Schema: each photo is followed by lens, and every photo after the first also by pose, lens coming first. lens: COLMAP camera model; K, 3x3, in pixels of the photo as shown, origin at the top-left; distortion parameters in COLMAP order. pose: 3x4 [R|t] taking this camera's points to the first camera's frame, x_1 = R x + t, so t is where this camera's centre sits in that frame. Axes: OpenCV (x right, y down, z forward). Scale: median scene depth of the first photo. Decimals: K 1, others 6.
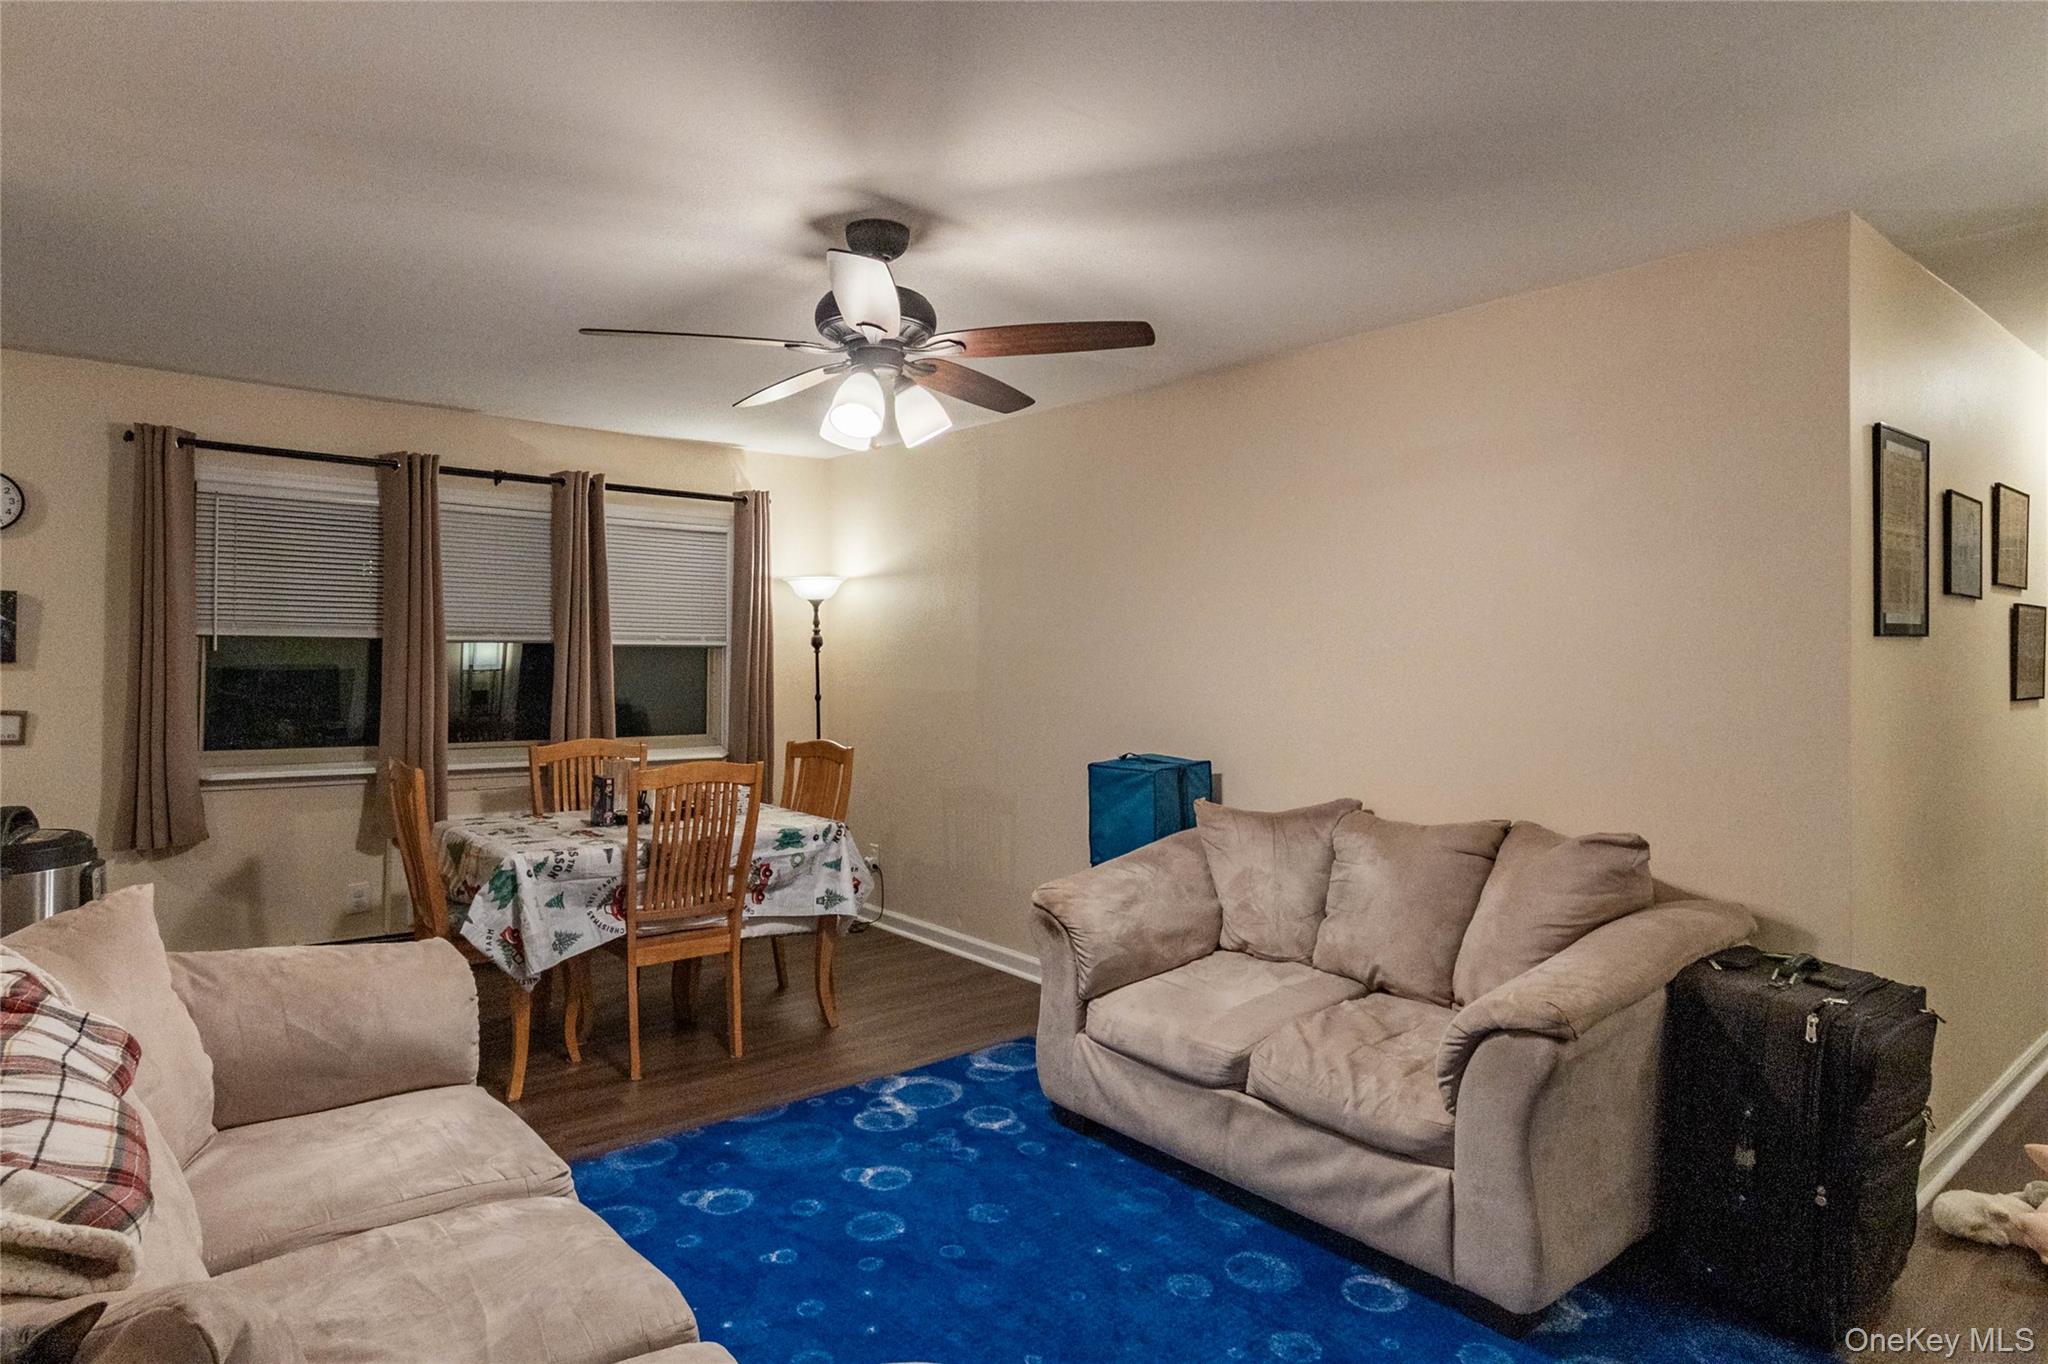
lens RADIAL K [[1118.3, 0, 1021.5], [0, 1118.3, 639.6], [0, 0, 1]] dist [0.002098, -0.000066]
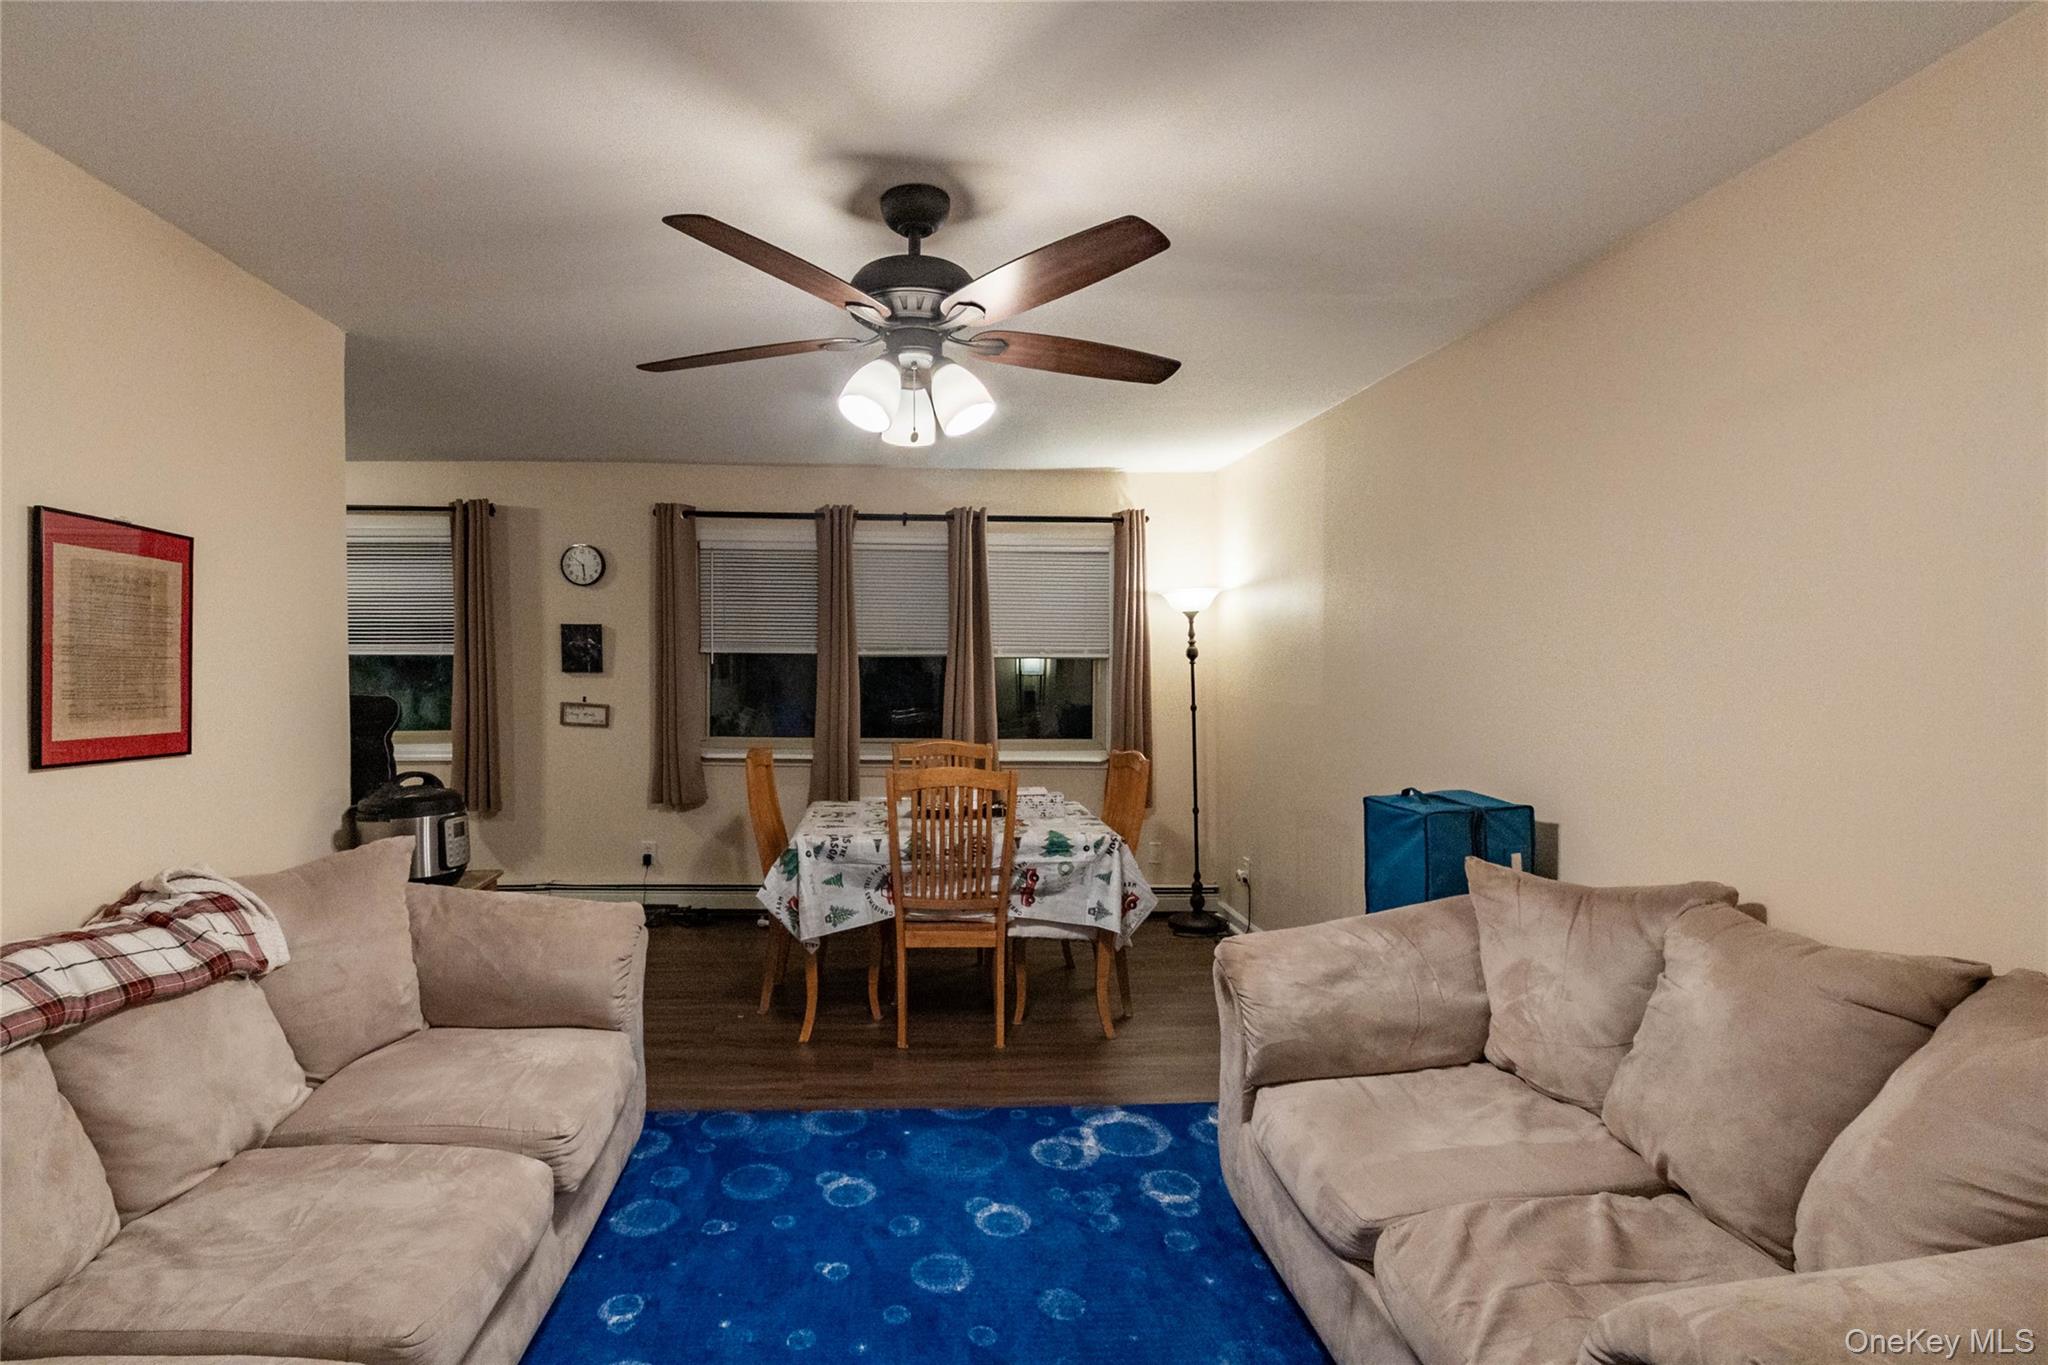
lens RADIAL K [[945.8, 0, 1024.0], [0, 945.8, 682.5], [0, 0, 1]] dist [-0.001922, -0.000931]
pose [[0.803911, 0.008888, -0.594683, 0.301406], [0.010083, 0.999541, 0.028570, 0.003740], [0.594664, -0.028964, 0.803453, 0.317057]]
